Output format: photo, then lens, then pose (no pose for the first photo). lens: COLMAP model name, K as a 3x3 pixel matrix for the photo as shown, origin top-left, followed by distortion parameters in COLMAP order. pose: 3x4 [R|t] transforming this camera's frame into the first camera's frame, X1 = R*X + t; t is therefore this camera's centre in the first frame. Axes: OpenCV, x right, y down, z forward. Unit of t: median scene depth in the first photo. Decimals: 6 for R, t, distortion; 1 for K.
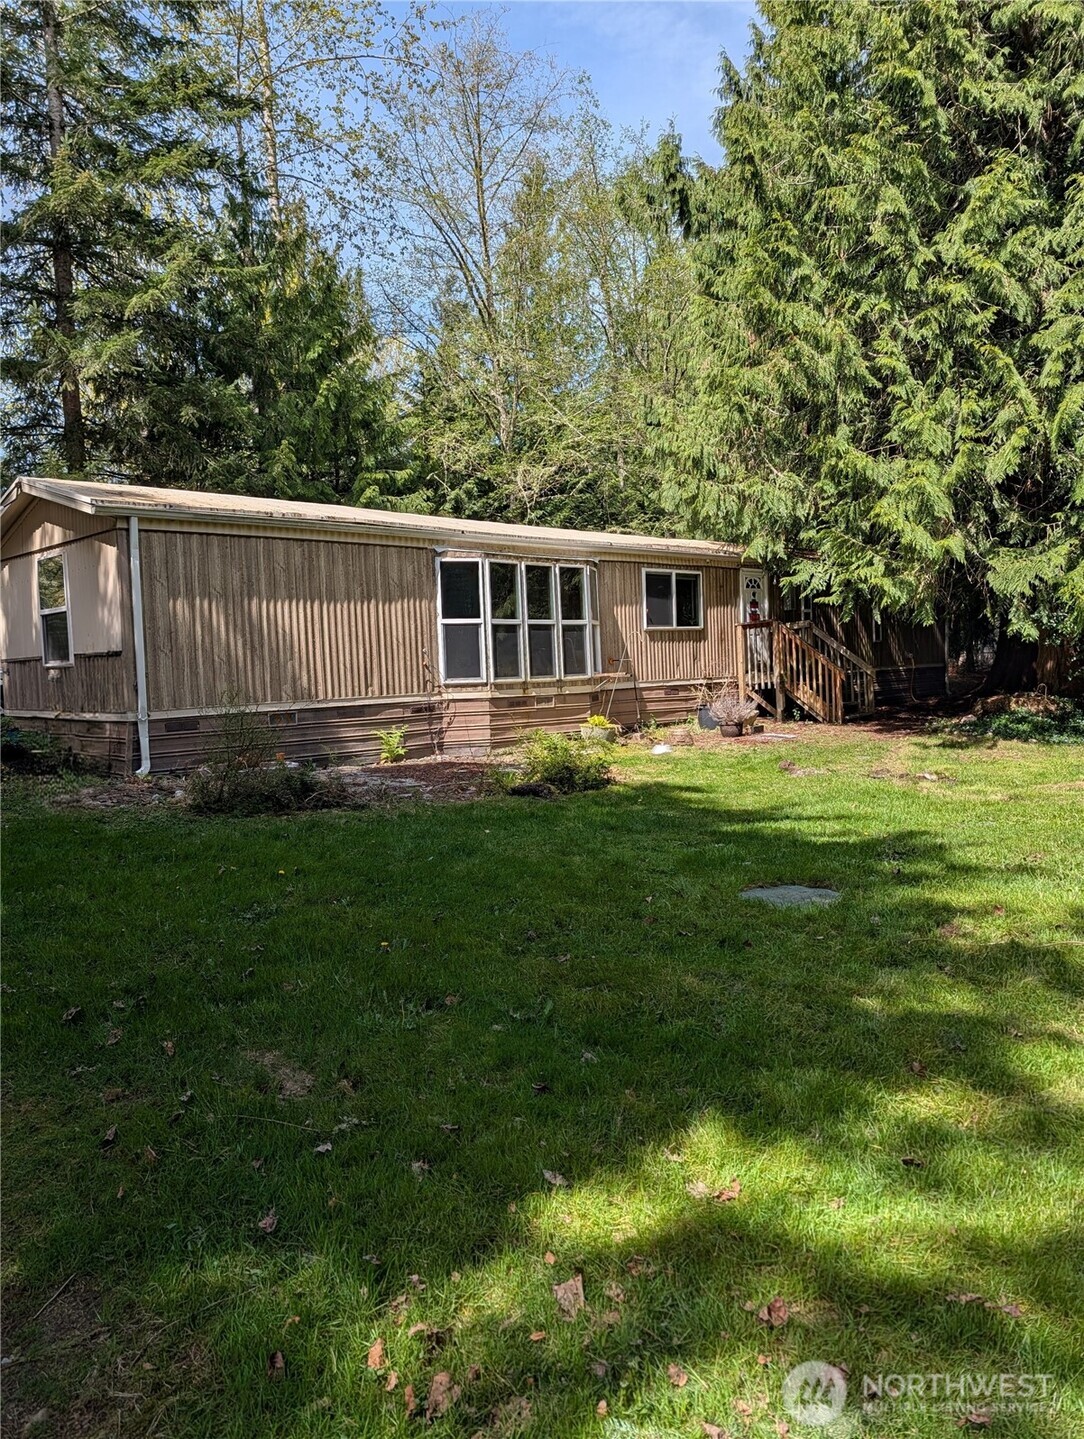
lens RADIAL K [[1009.6, 0, 542.0], [0, 1009.6, 719.5], [0, 0, 1]] dist [0.013761, -0.005114]
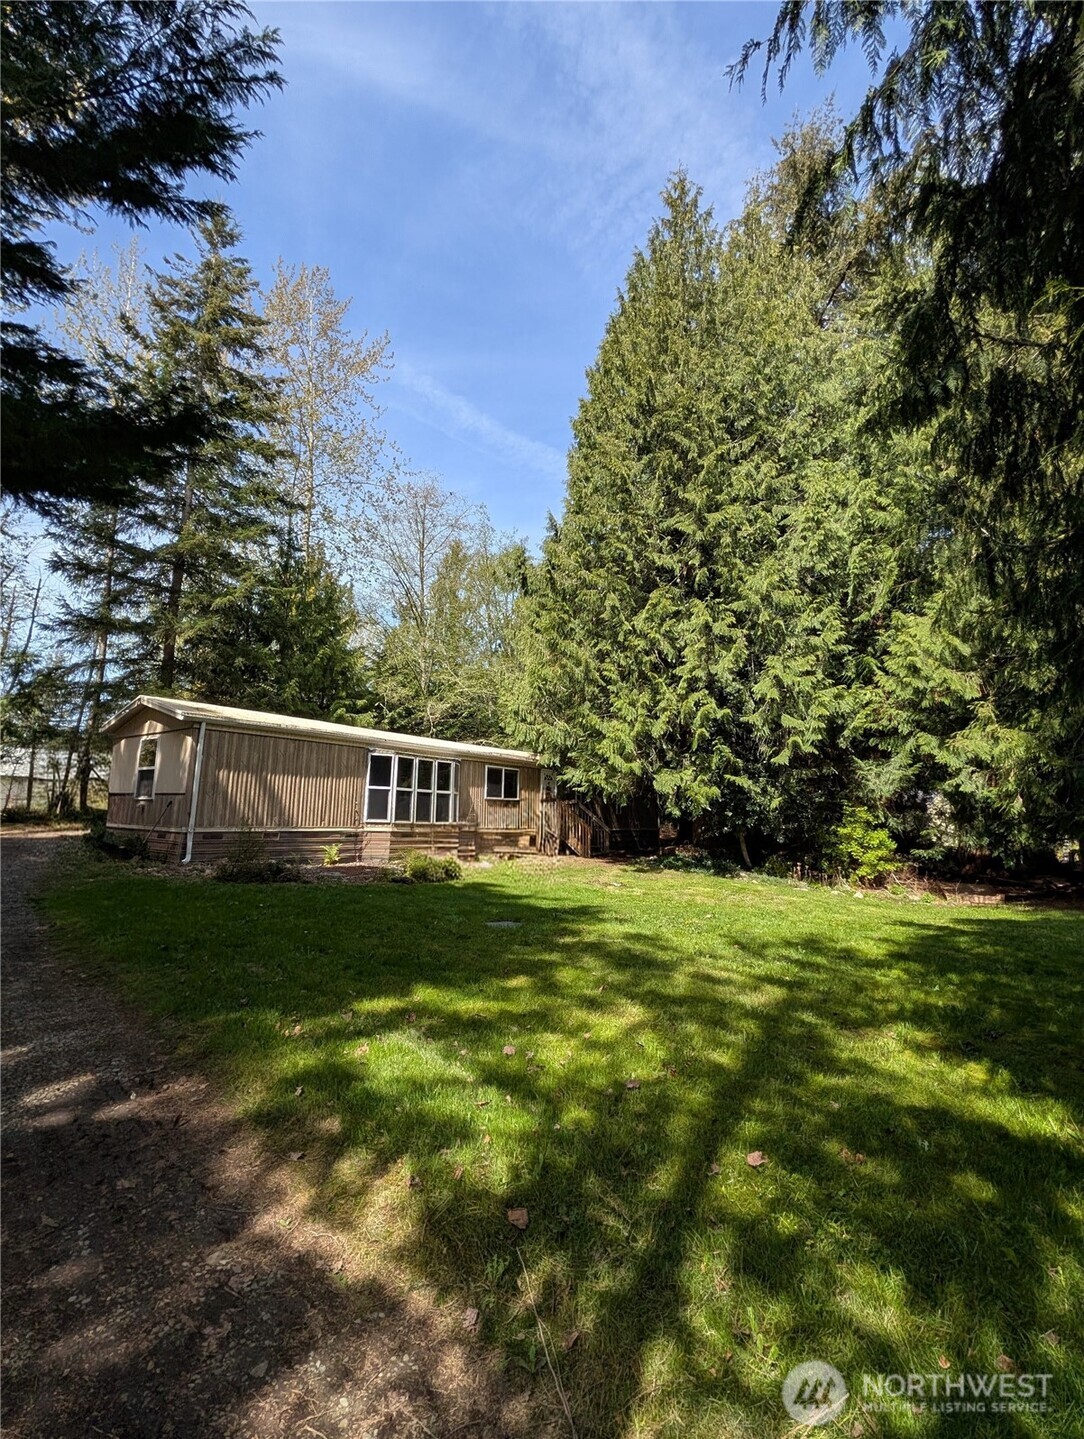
lens RADIAL K [[637.5, 0, 542.0], [0, 637.5, 719.5], [0, 0, 1]] dist [0.001281, -0.001203]
pose [[0.988067, 0.078561, 0.132481, 0.043887], [-0.049025, 0.975818, -0.213017, 0.011860], [-0.146013, 0.203980, 0.968025, -0.173387]]
